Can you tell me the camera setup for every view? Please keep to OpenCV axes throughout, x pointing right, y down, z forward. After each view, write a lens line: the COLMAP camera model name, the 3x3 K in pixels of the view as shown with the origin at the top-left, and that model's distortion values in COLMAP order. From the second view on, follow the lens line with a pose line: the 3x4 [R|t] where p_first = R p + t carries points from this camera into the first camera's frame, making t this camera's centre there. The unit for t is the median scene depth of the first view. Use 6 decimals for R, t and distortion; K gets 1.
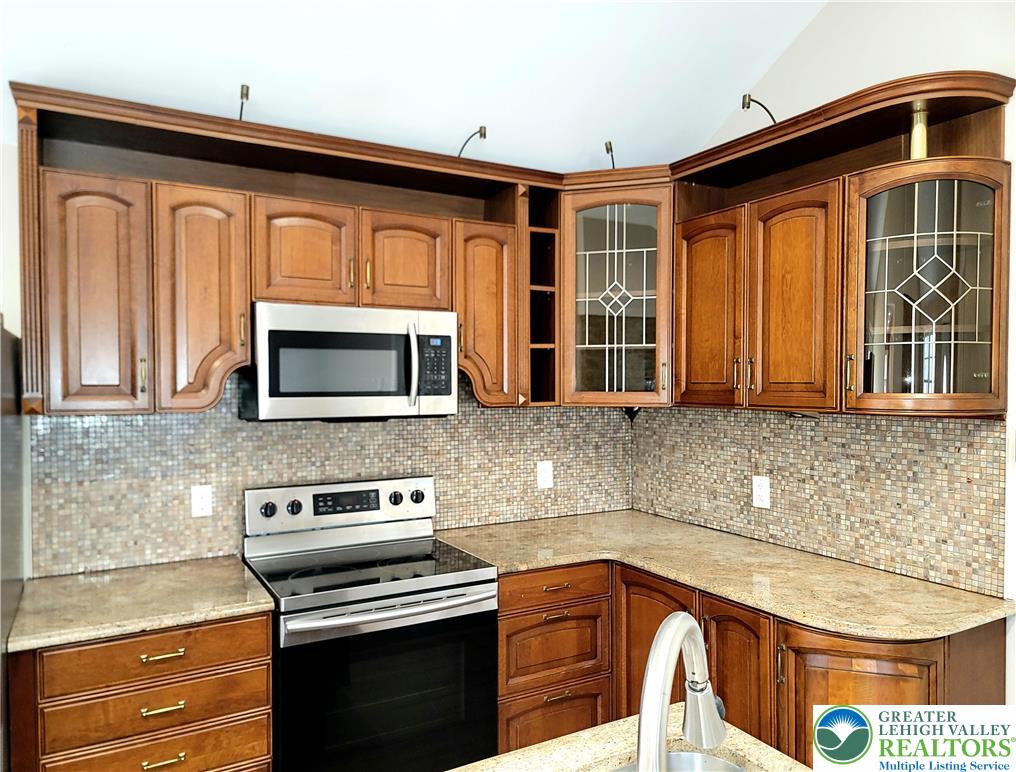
lens RADIAL K [[720.5, 0, 497.2], [0, 720.5, 387.6], [0, 0, 1]] dist [0.026180, -0.014048]
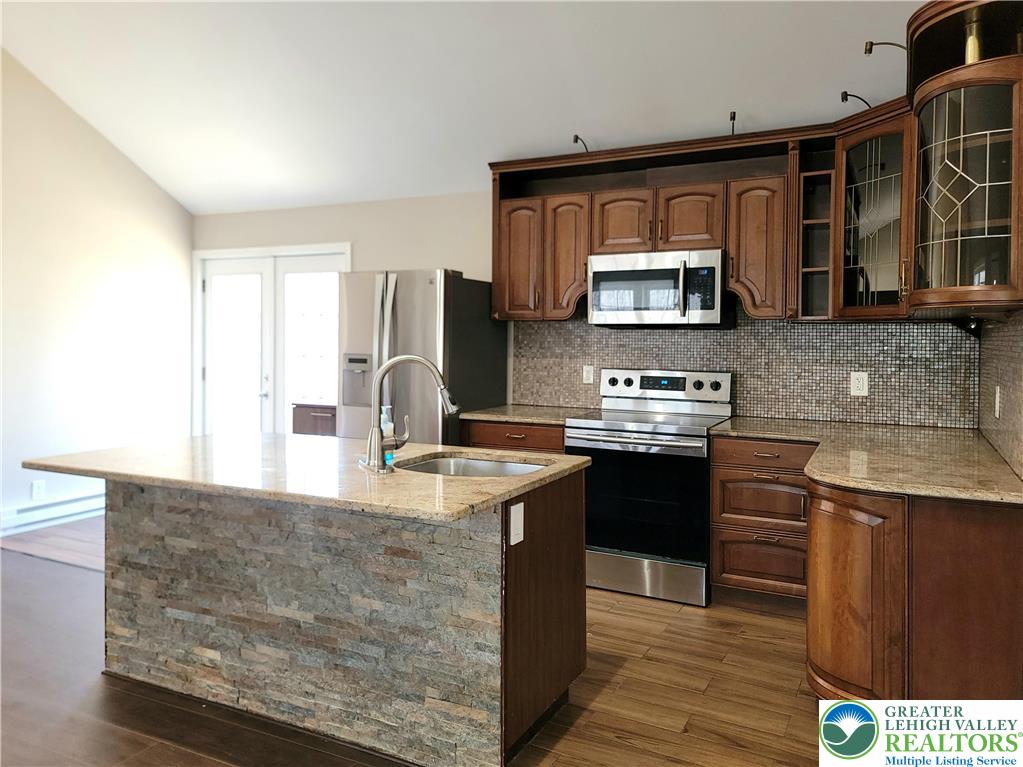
lens RADIAL K [[723.2, 0, 508.2], [0, 723.2, 356.6], [0, 0, 1]] dist [0.054918, -0.033157]
pose [[0.569867, 0.028380, -0.821247, 0.890375], [-0.014582, 0.999595, 0.024425, 0.074798], [0.821608, -0.001944, 0.570050, -0.132663]]
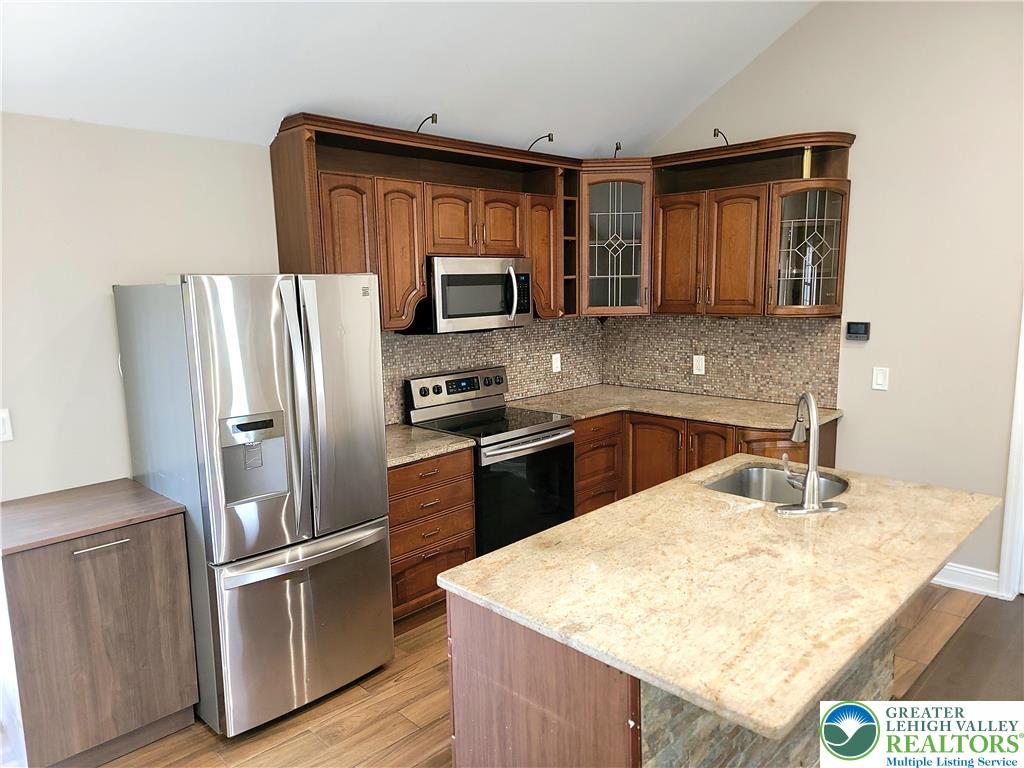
lens RADIAL K [[723.9, 0, 507.6], [0, 723.9, 384.8], [0, 0, 1]] dist [0.054918, -0.033157]
pose [[0.956069, -0.058824, 0.287179, -0.580994], [0.019693, 0.990335, 0.137292, -0.051476], [-0.292480, -0.125606, 0.947987, -0.490814]]
